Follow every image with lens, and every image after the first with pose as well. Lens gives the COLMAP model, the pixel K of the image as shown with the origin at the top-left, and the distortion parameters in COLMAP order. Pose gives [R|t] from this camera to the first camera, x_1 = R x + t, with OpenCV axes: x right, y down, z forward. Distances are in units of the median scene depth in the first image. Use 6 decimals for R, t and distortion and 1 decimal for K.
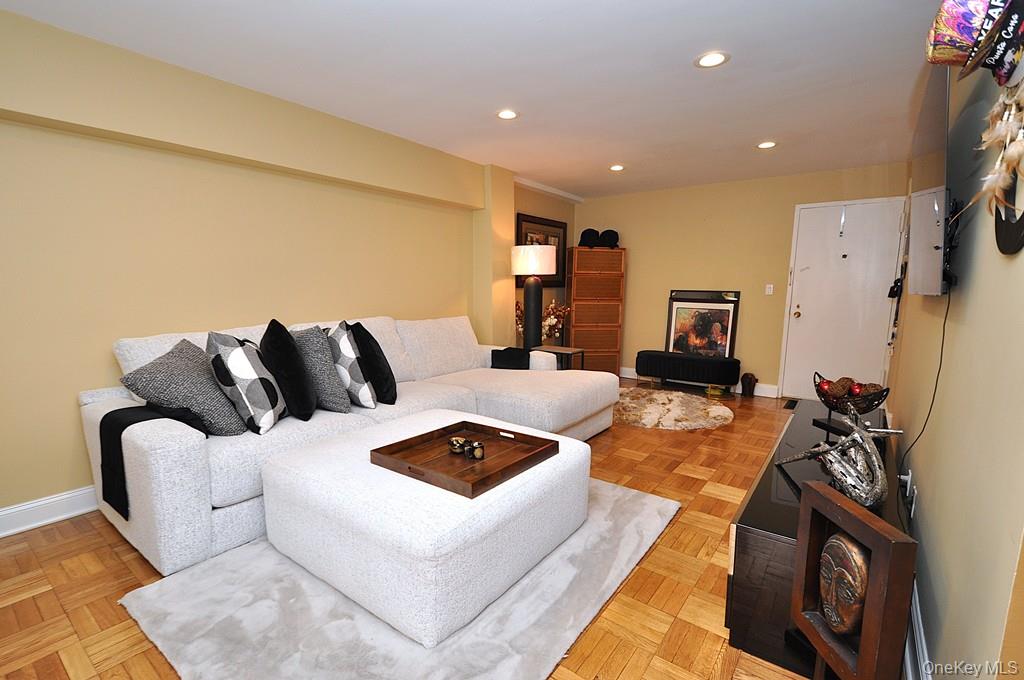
lens RADIAL K [[472.0, 0, 503.8], [0, 472.0, 356.8], [0, 0, 1]] dist [0.017358, -0.000070]
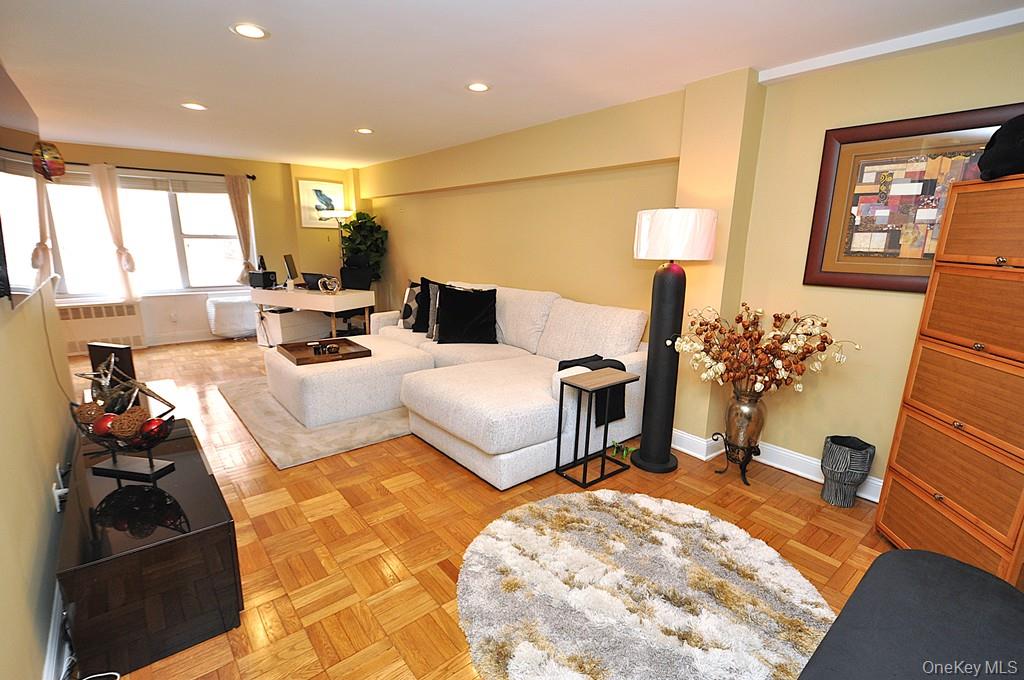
lens RADIAL K [[472.0, 0, 503.8], [0, 472.0, 356.8], [0, 0, 1]] dist [0.017358, -0.000070]
pose [[-0.237328, 0.245685, -0.939848, 0.954854], [-0.157662, 0.944921, 0.286823, -0.264454], [0.958550, 0.216250, -0.185521, 1.282923]]
